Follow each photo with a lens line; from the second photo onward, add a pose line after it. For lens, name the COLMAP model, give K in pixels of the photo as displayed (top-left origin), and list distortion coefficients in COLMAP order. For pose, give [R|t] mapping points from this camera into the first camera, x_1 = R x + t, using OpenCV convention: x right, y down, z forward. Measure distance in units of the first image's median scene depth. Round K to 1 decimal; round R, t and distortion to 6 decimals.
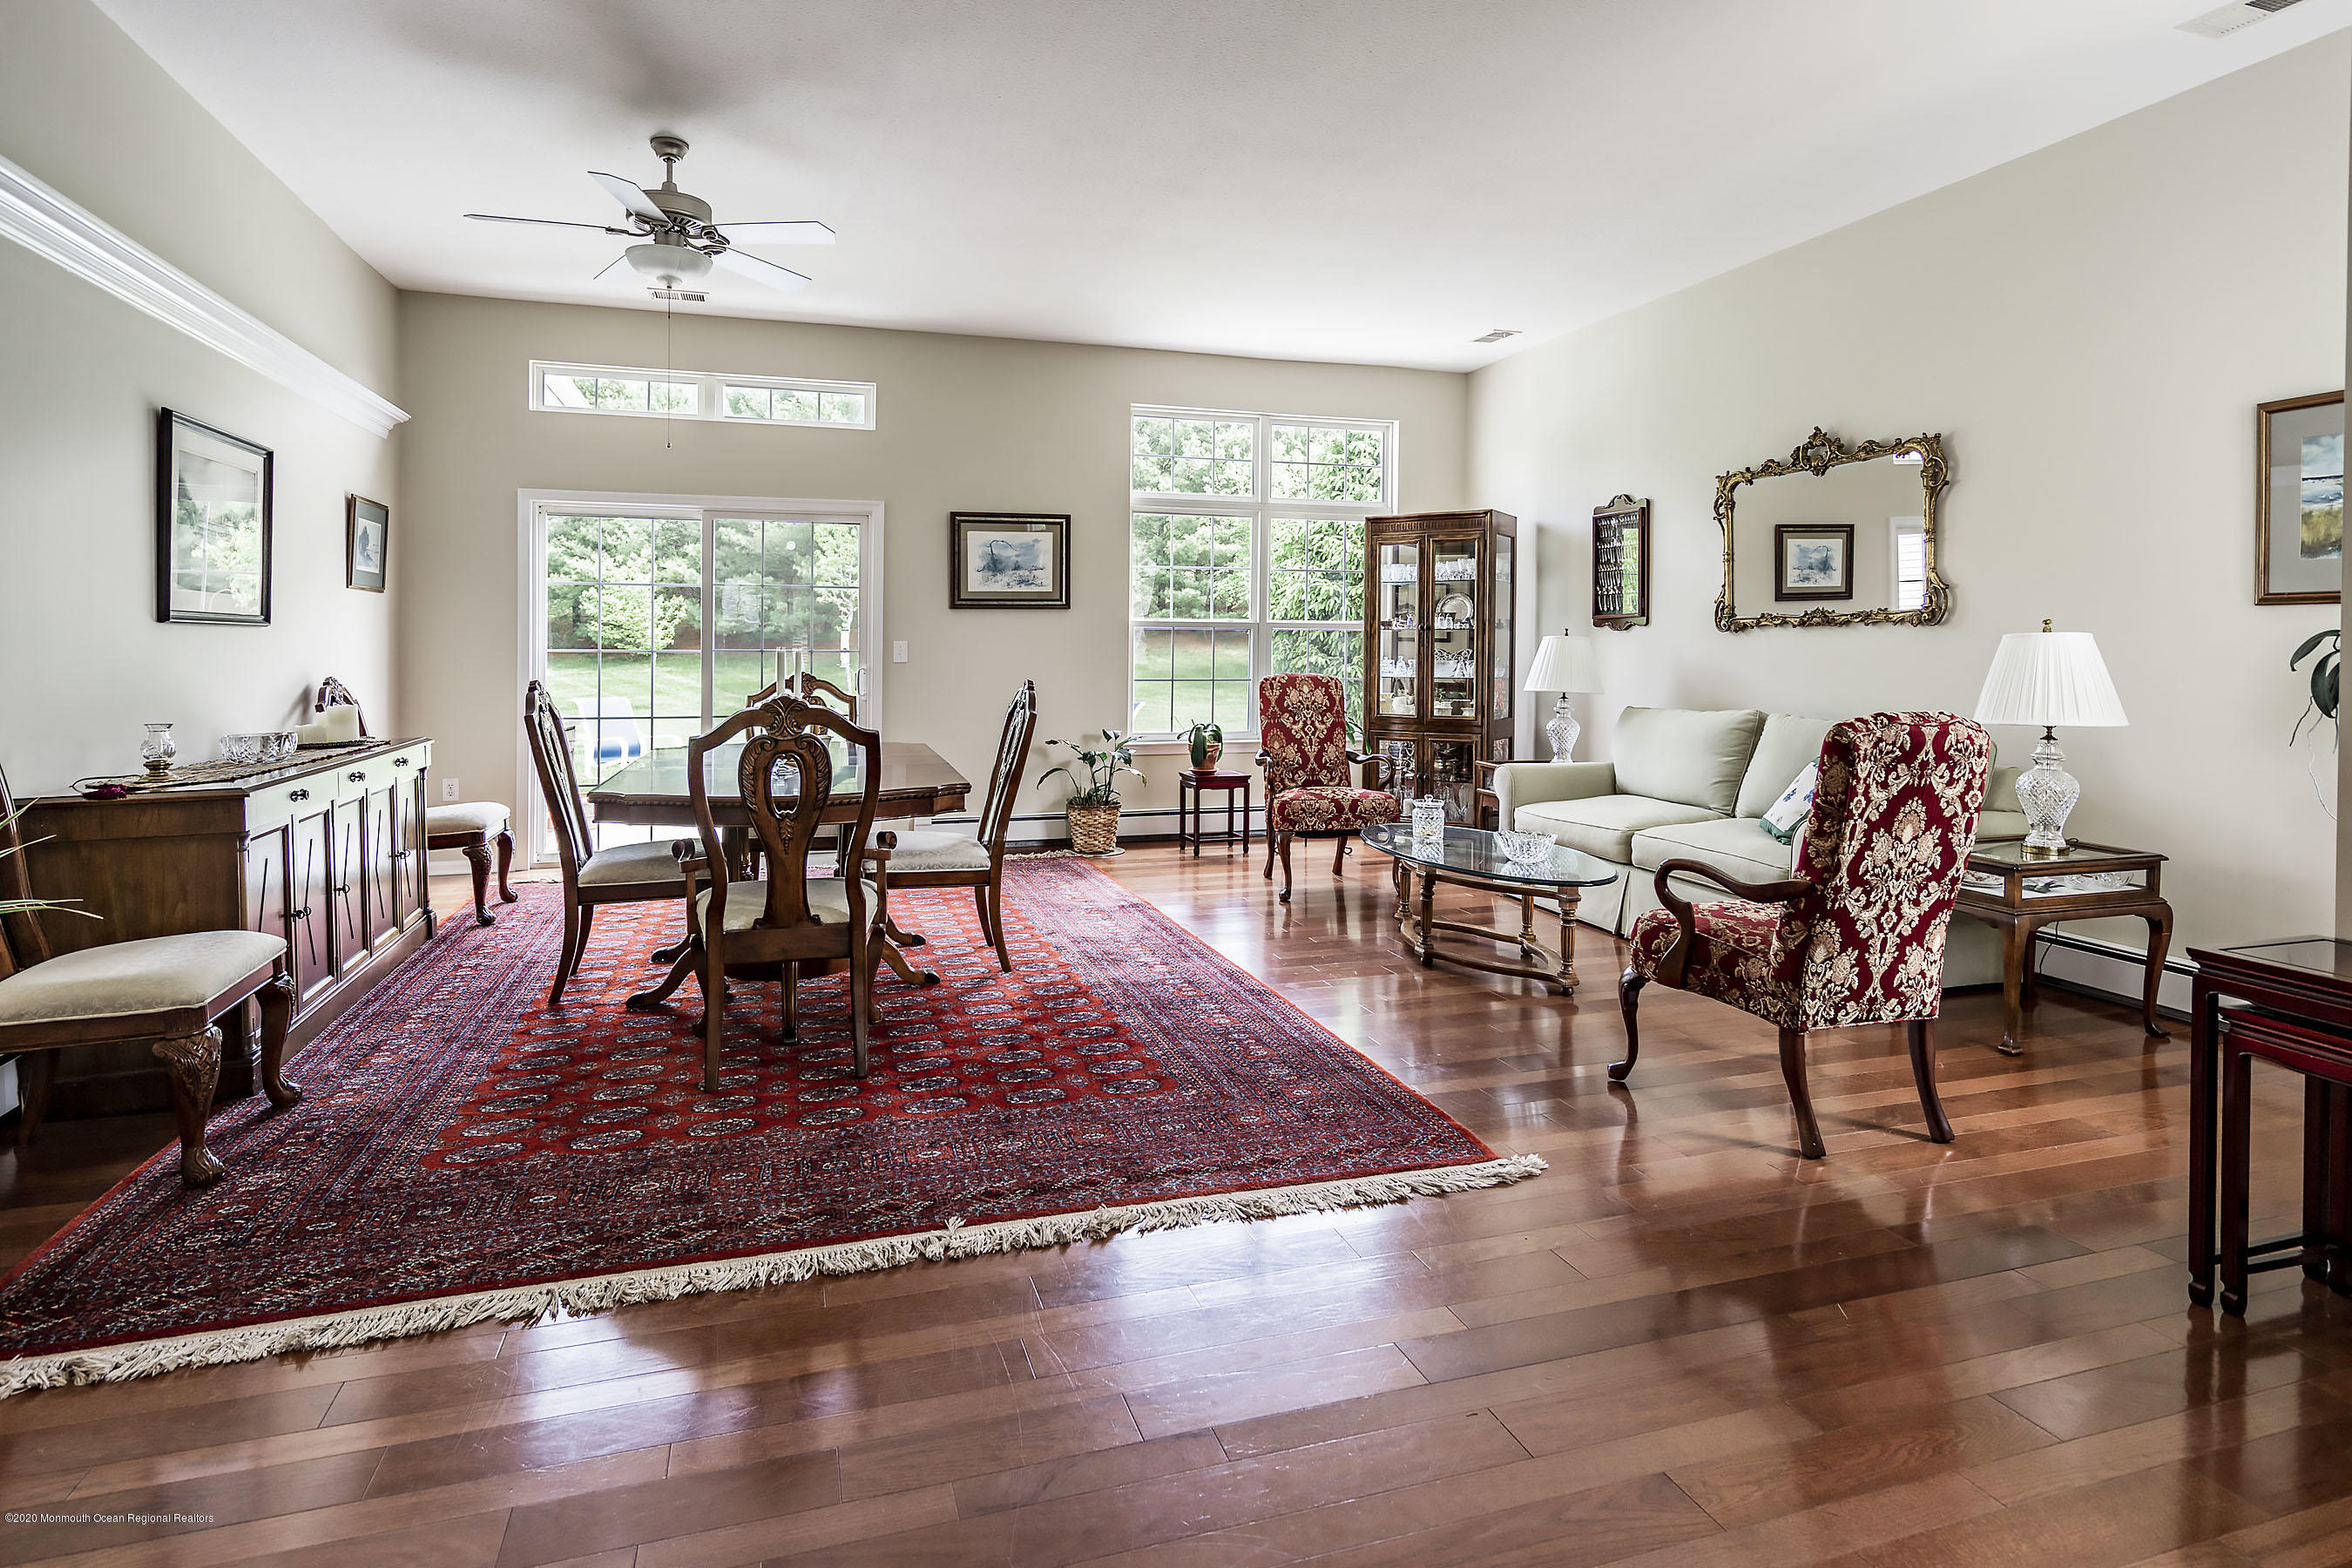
lens RADIAL K [[1233.6, 0, 1183.7], [0, 1233.6, 657.9], [0, 0, 1]] dist [0.004094, -0.000596]
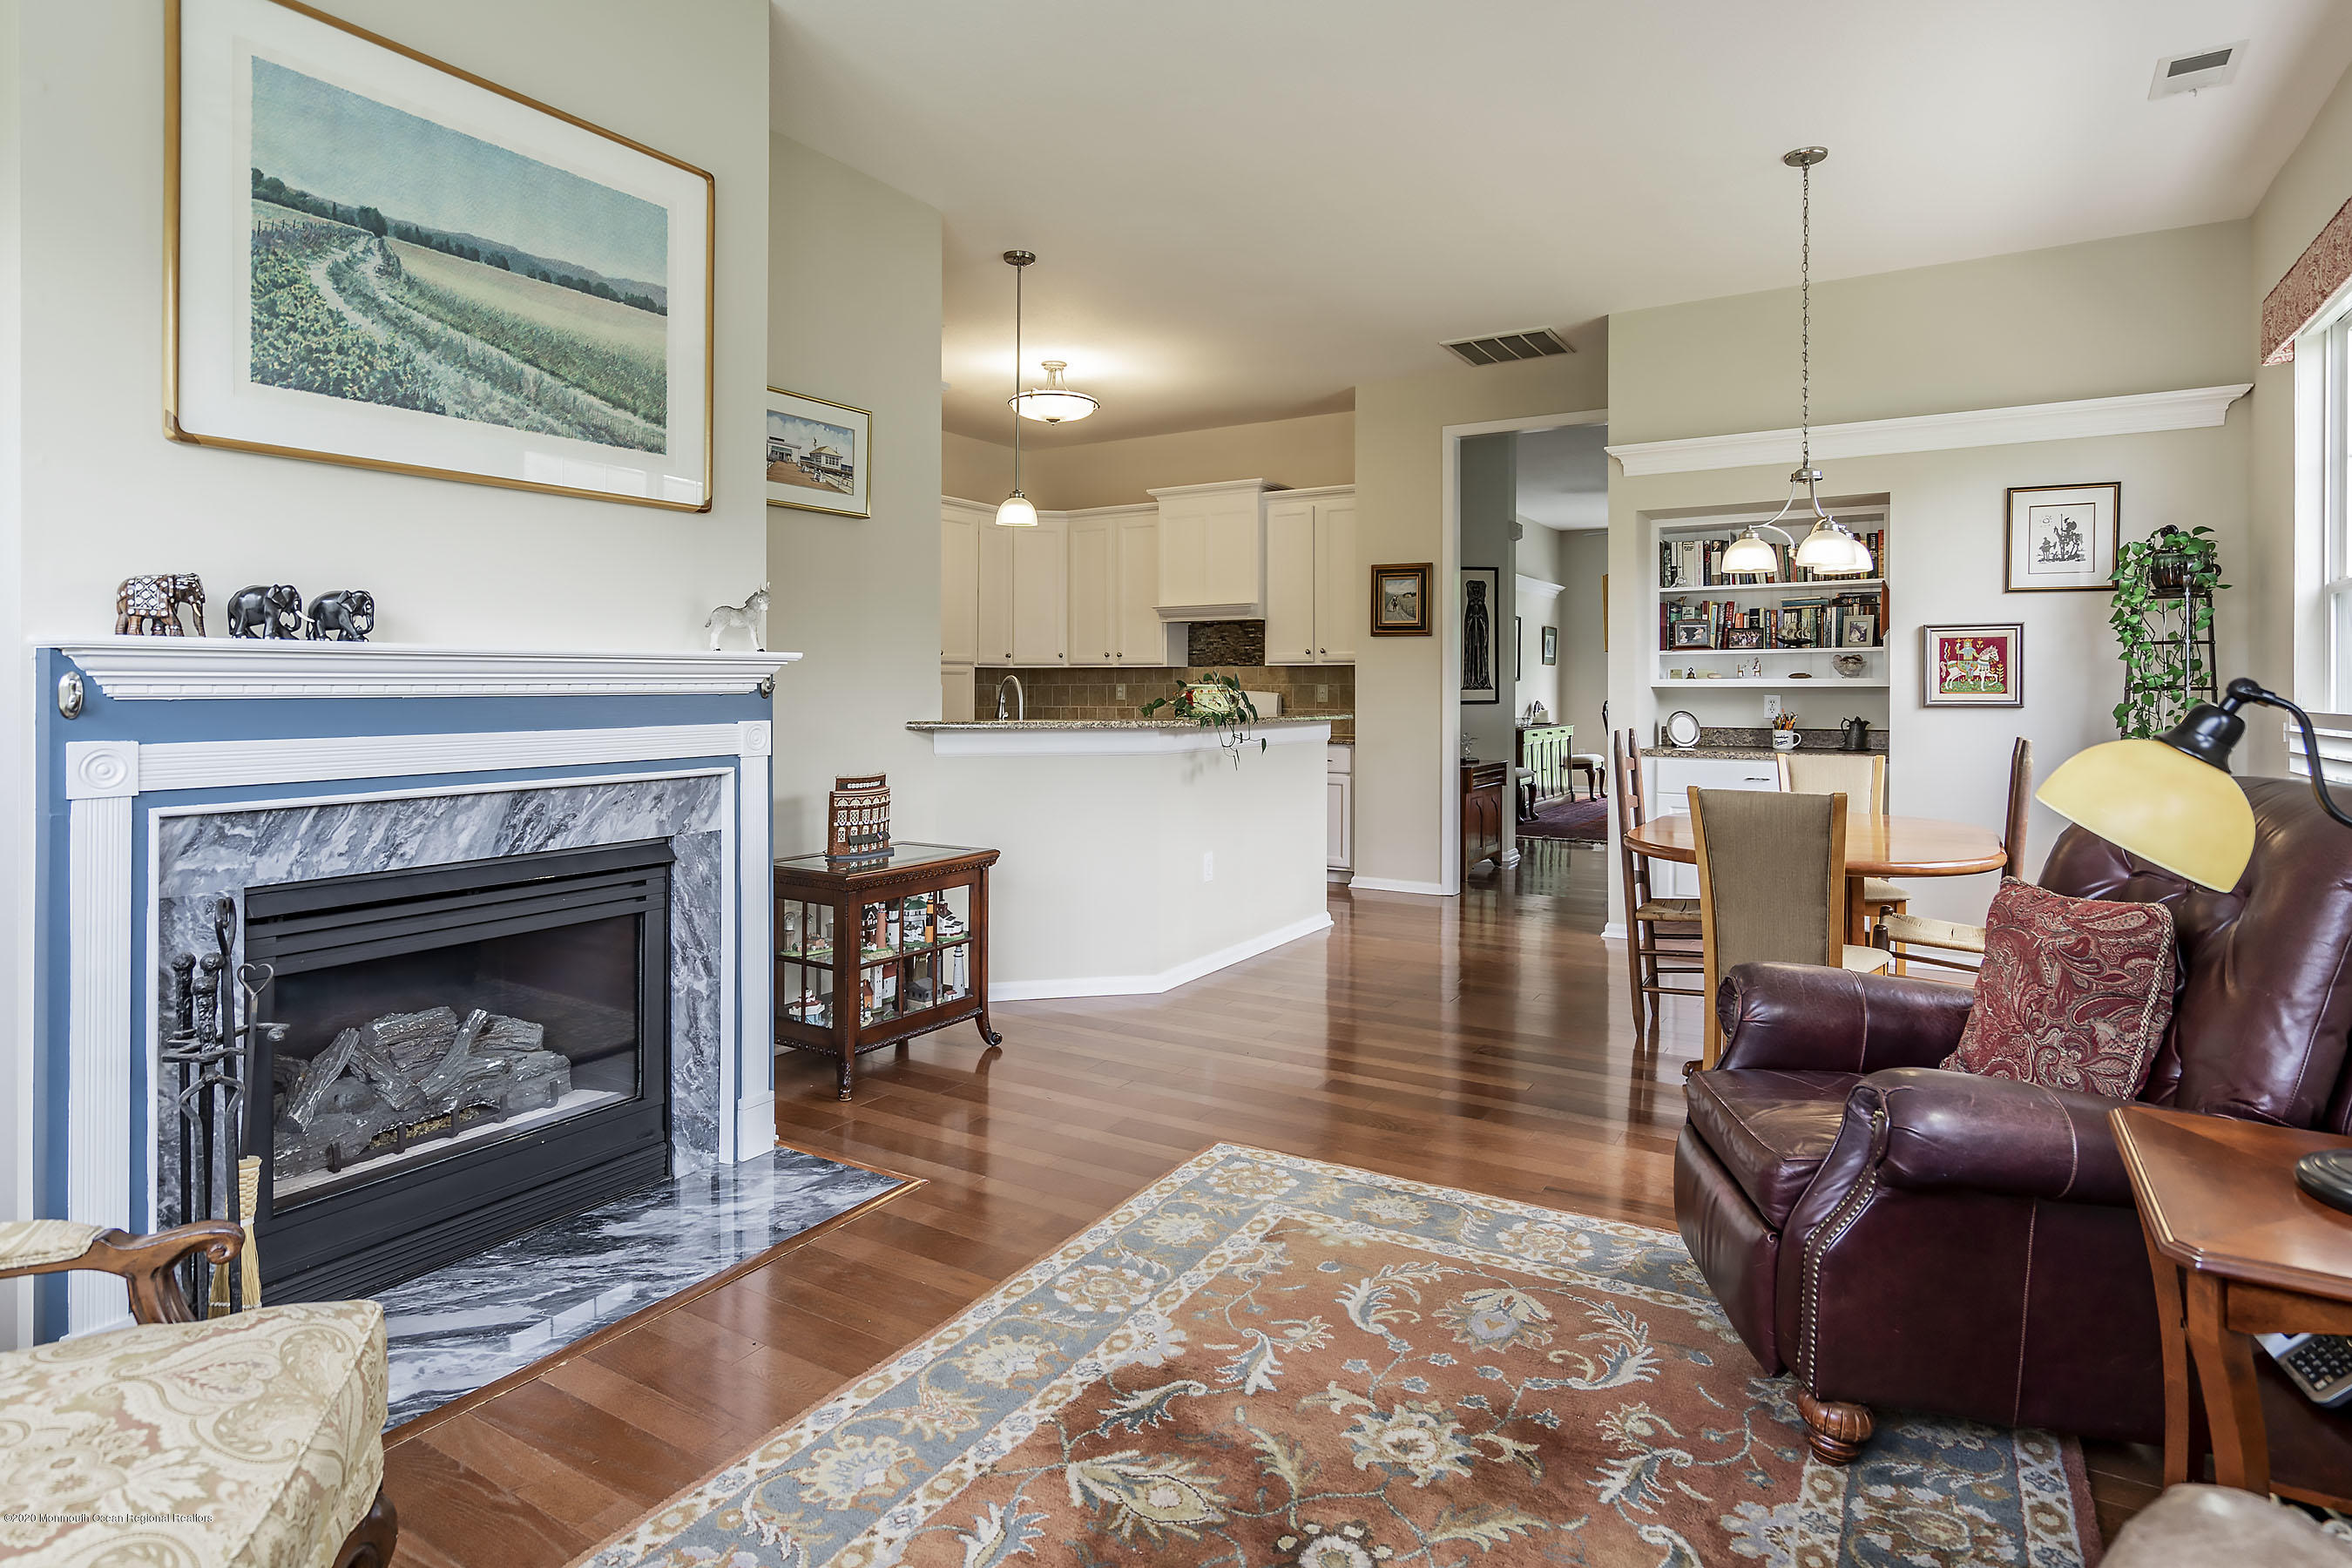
lens RADIAL K [[1233.6, 0, 1191.3], [0, 1233.6, 708.6], [0, 0, 1]] dist [0.004094, -0.000596]
pose [[0.661946, 0.008699, -0.749501, 0.765341], [-0.004043, 0.999960, 0.008036, 0.013956], [0.749541, -0.002290, 0.661954, -1.259868]]
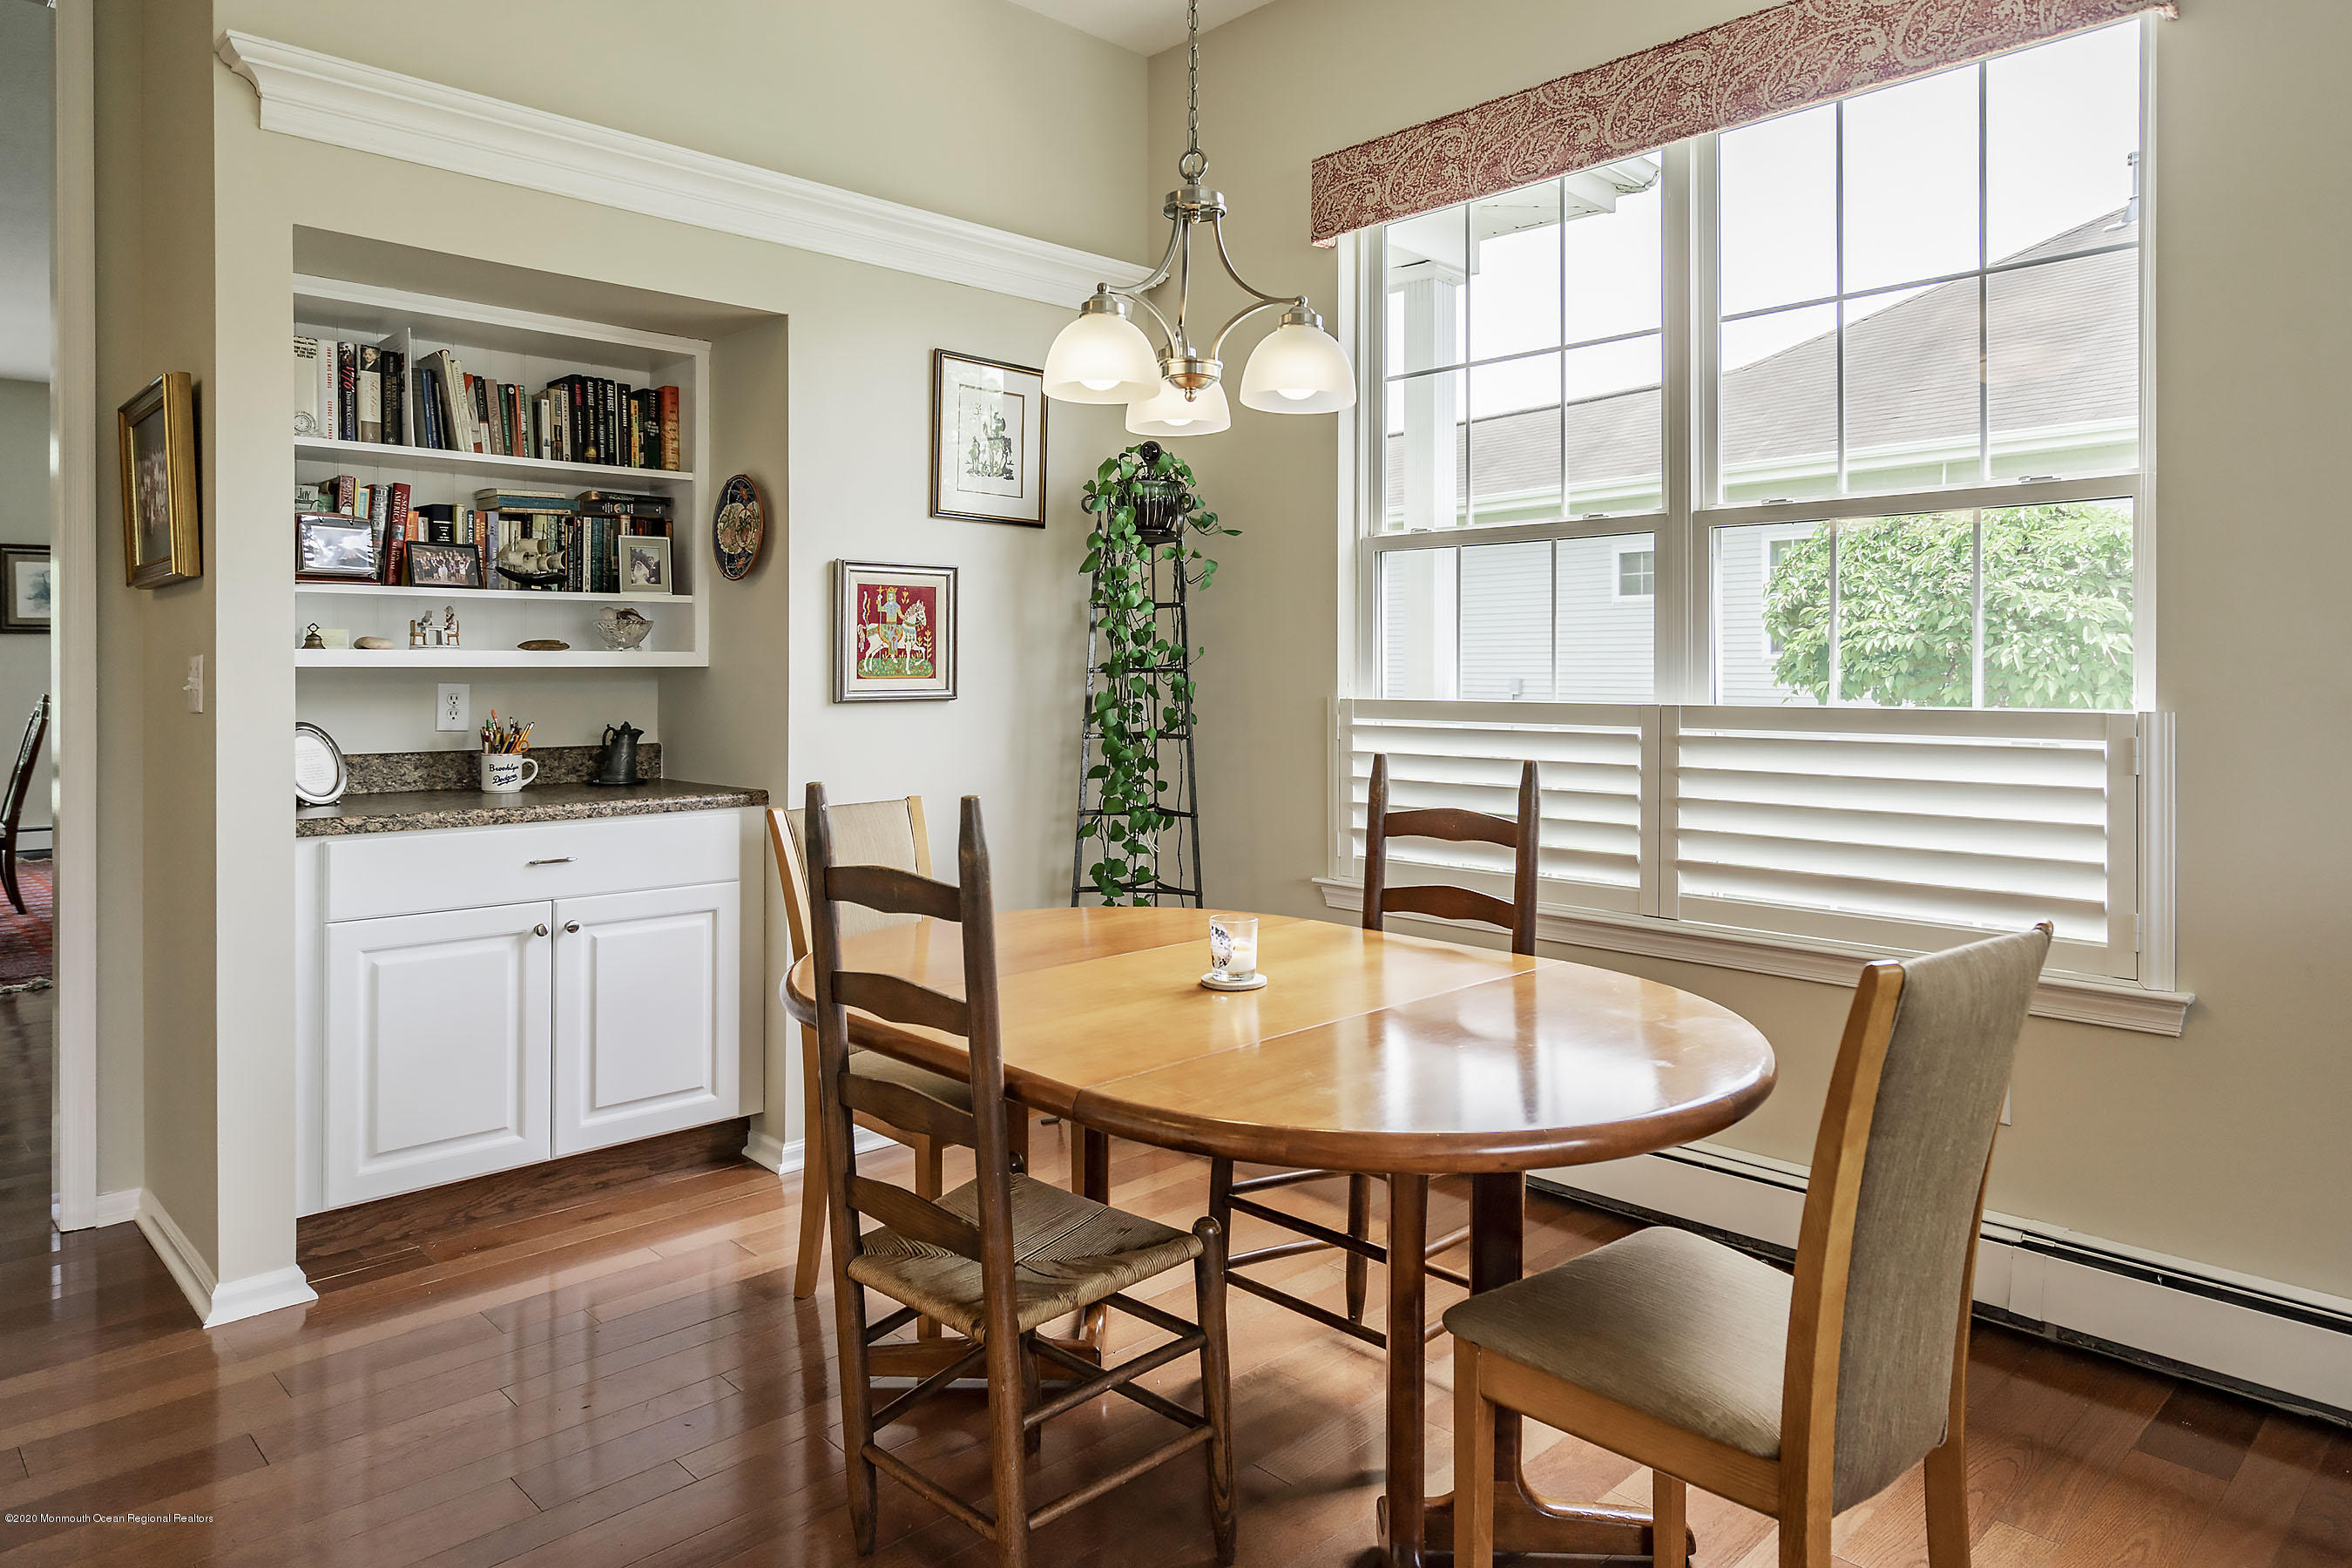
lens RADIAL K [[1455.0, 0, 1107.7], [0, 1455.0, 647.6], [0, 0, 1]] dist [0.020773, -0.003502]
pose [[0.904962, 0.004597, 0.425468, 0.235699], [0.006455, 0.999678, -0.024530, 0.010231], [-0.425444, 0.024945, 0.904641, -0.815754]]
